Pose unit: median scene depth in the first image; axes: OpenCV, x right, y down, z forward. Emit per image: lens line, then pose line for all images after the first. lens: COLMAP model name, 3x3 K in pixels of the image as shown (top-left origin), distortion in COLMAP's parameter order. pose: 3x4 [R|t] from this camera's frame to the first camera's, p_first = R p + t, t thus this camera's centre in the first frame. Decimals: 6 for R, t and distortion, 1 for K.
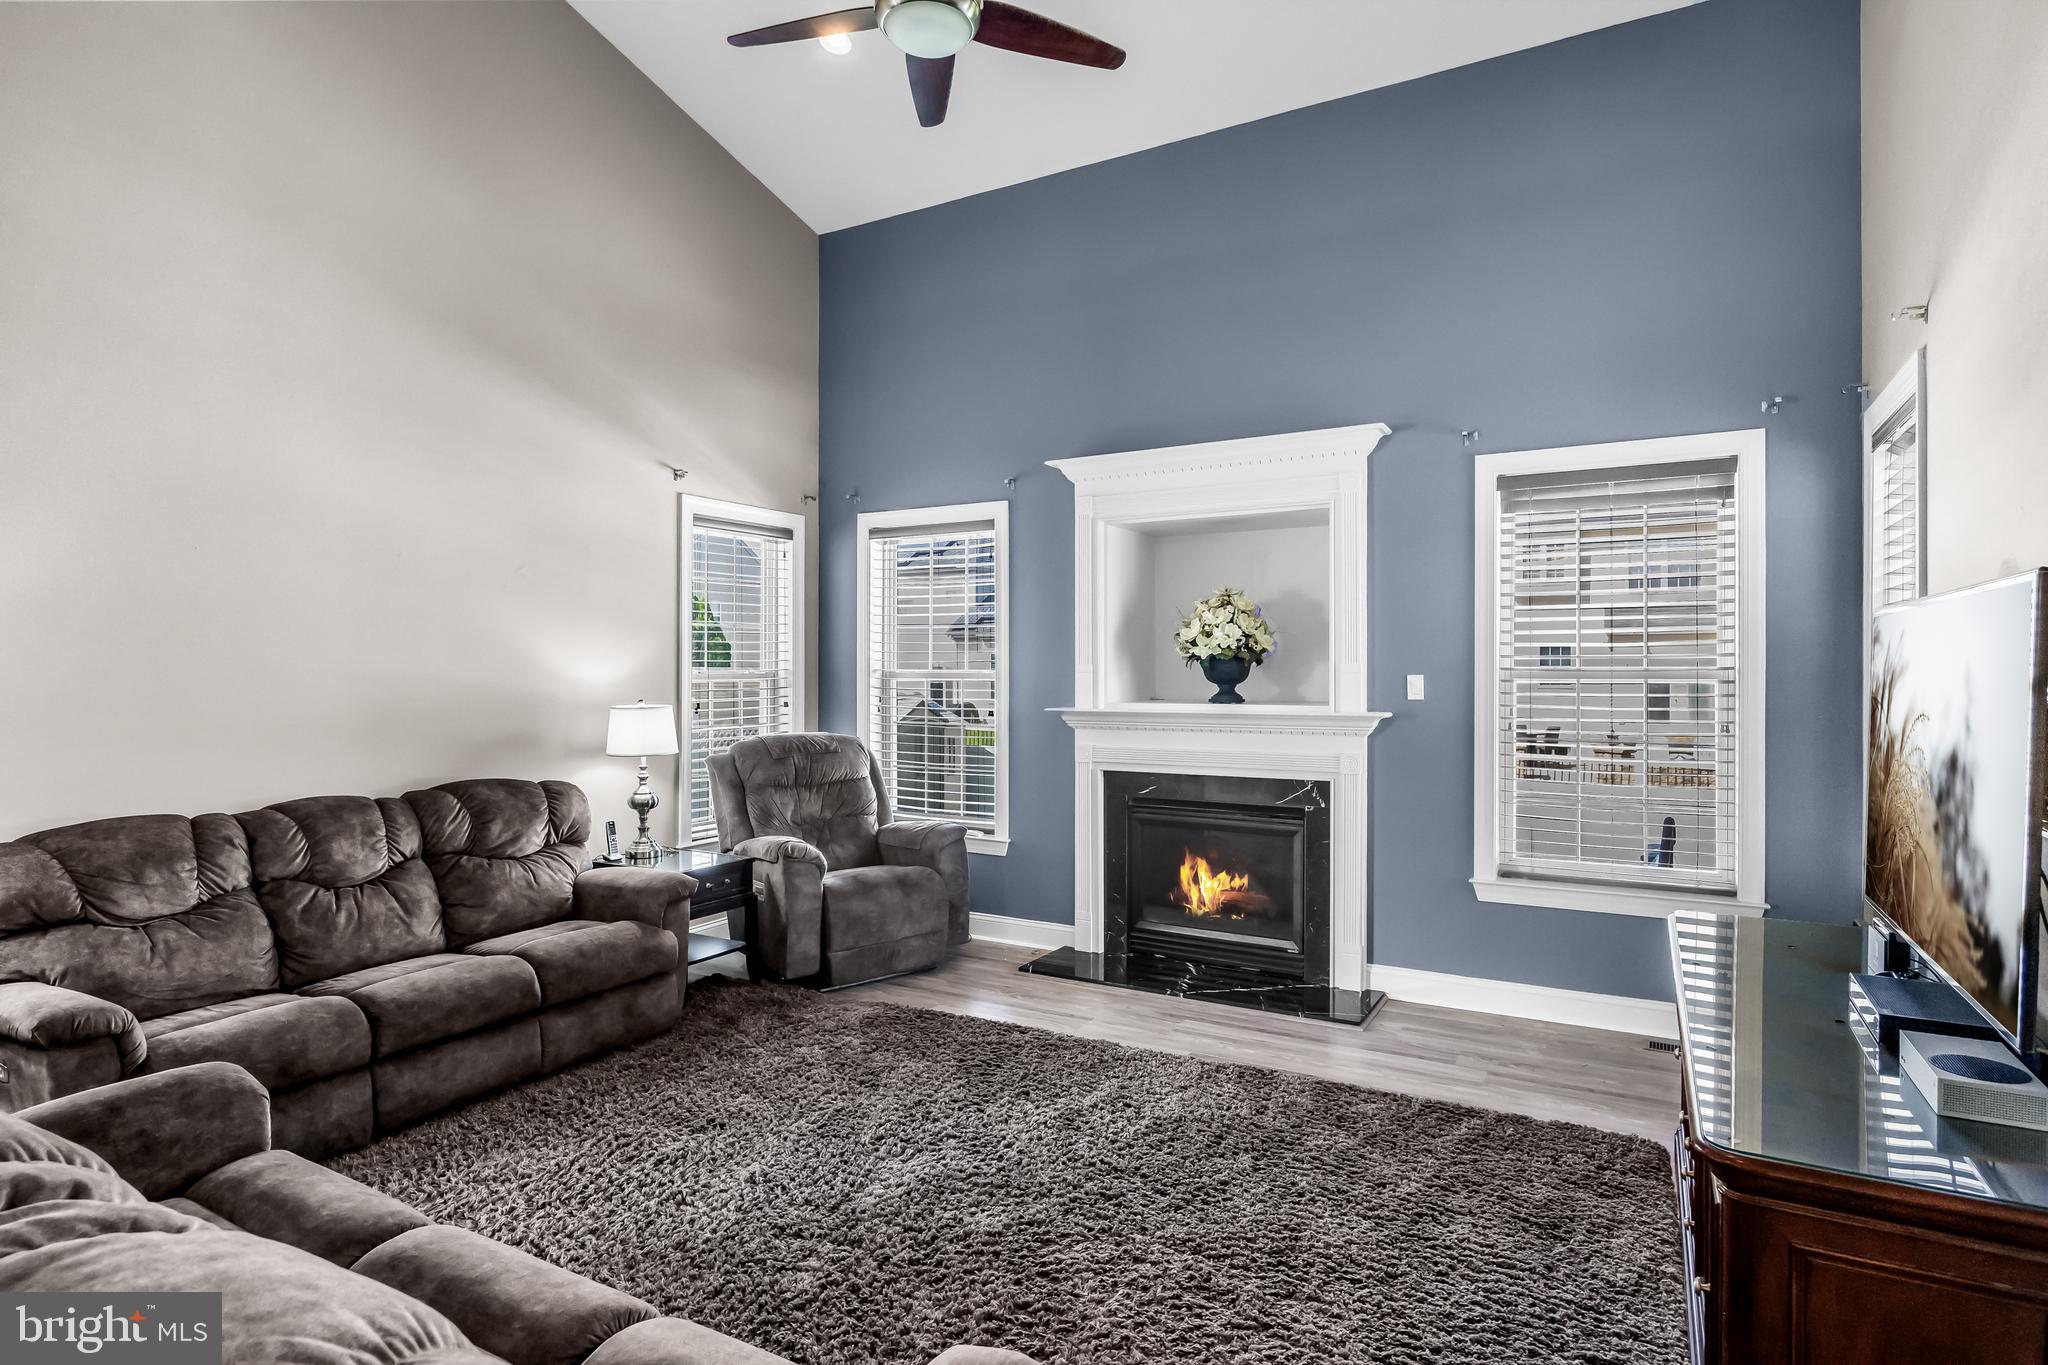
lens RADIAL K [[1075.9, 0, 1027.6], [0, 1075.9, 678.4], [0, 0, 1]] dist [-0.011563, 0.001174]
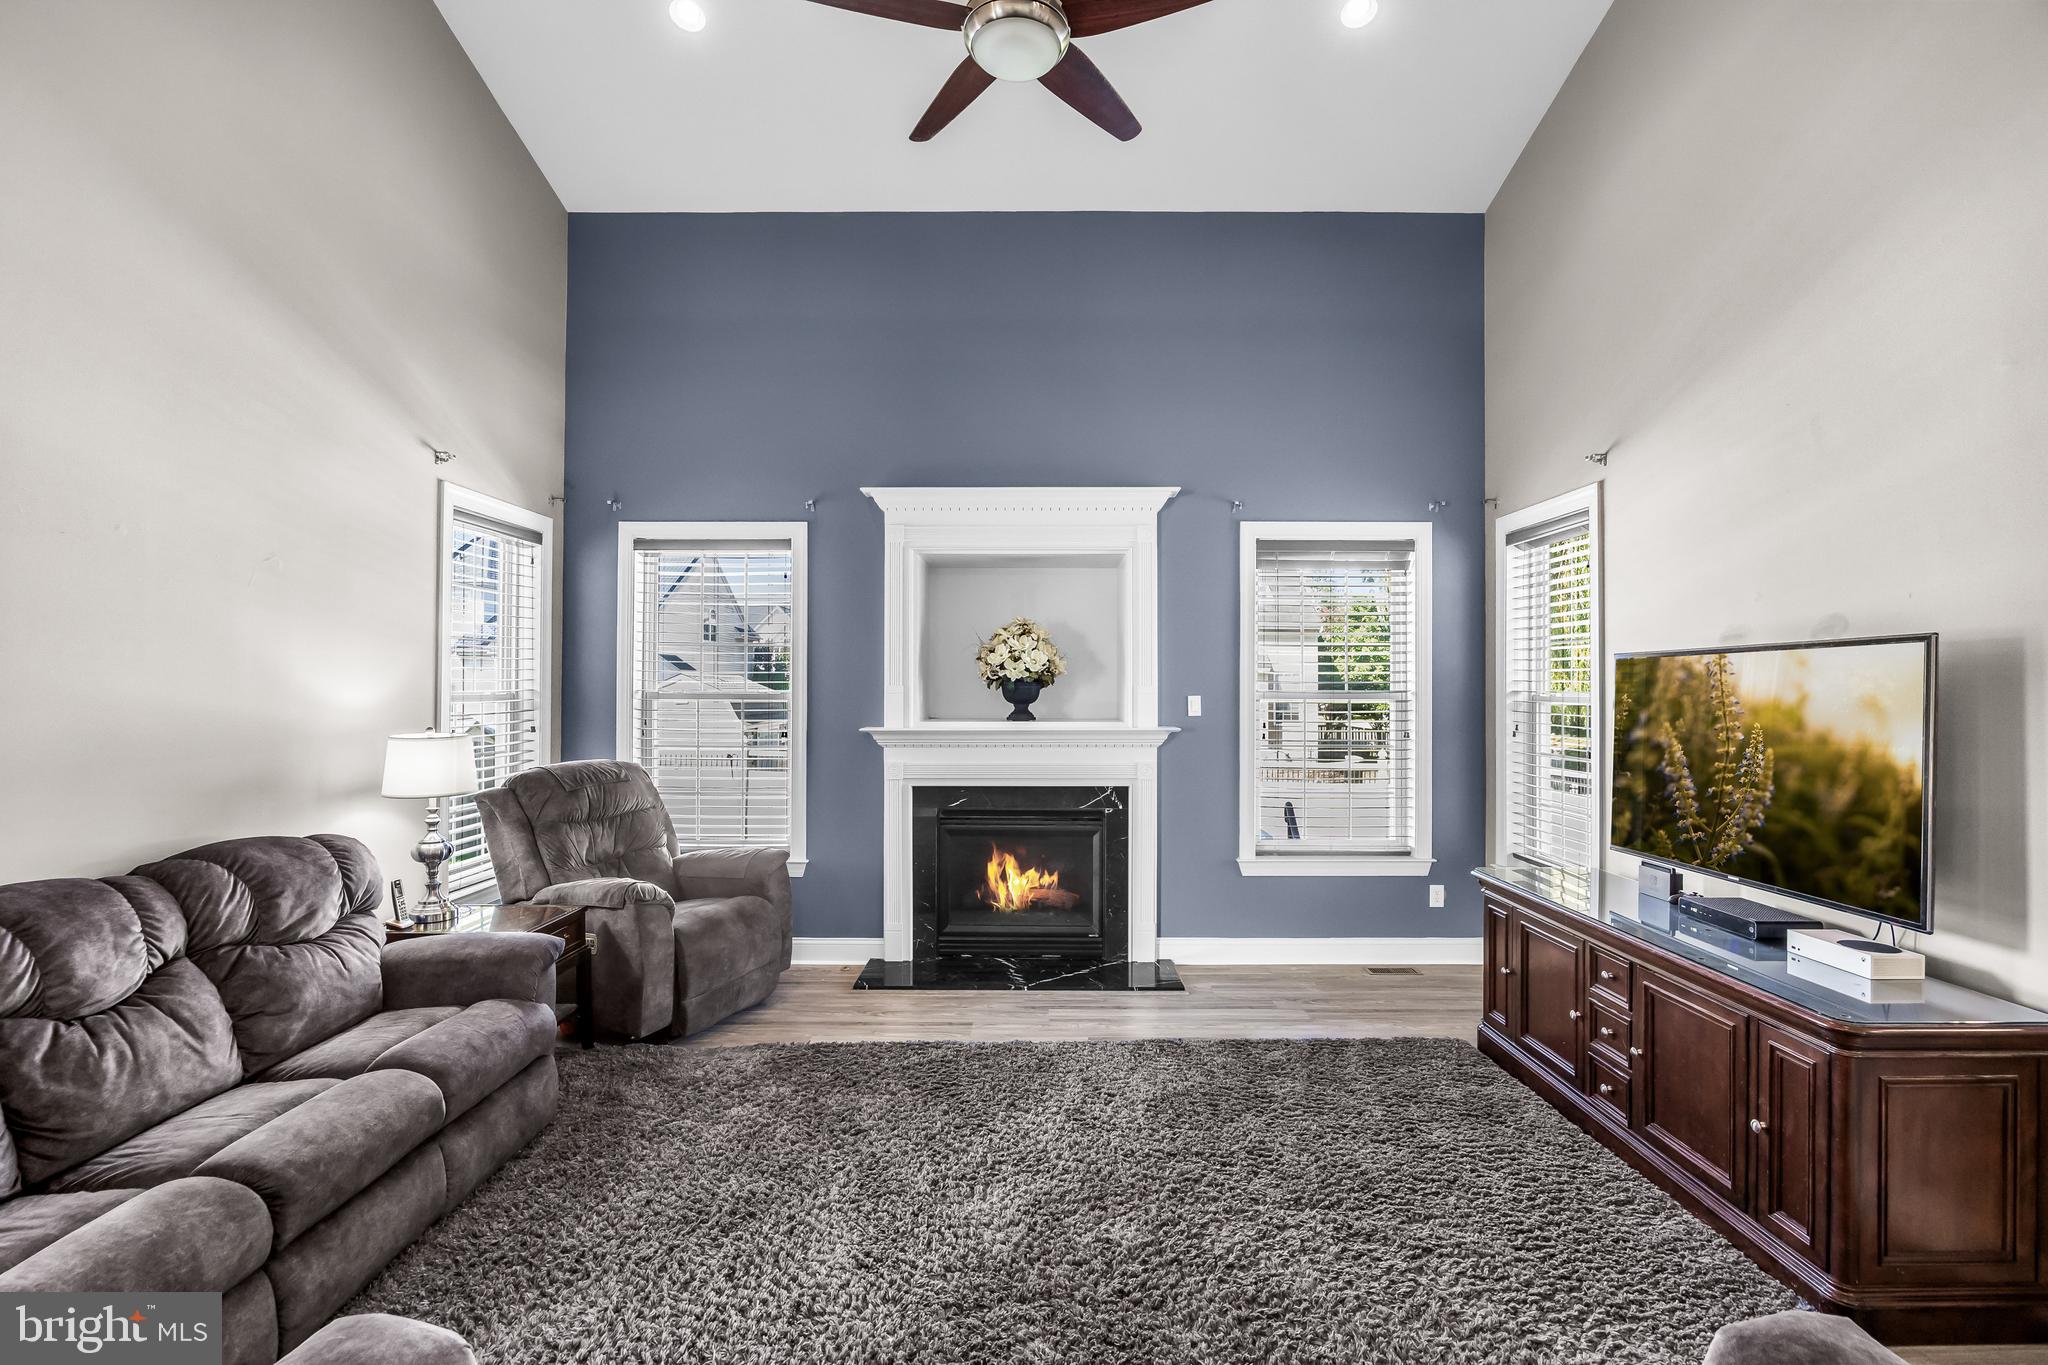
lens RADIAL K [[952.4, 0, 1036.5], [0, 952.4, 684.3], [0, 0, 1]] dist [-0.013975, 0.001228]
pose [[0.865670, 0.004367, 0.500595, -0.339892], [0.001303, 0.999939, -0.010976, -0.004992], [-0.500613, 0.010154, 0.865612, 0.152542]]
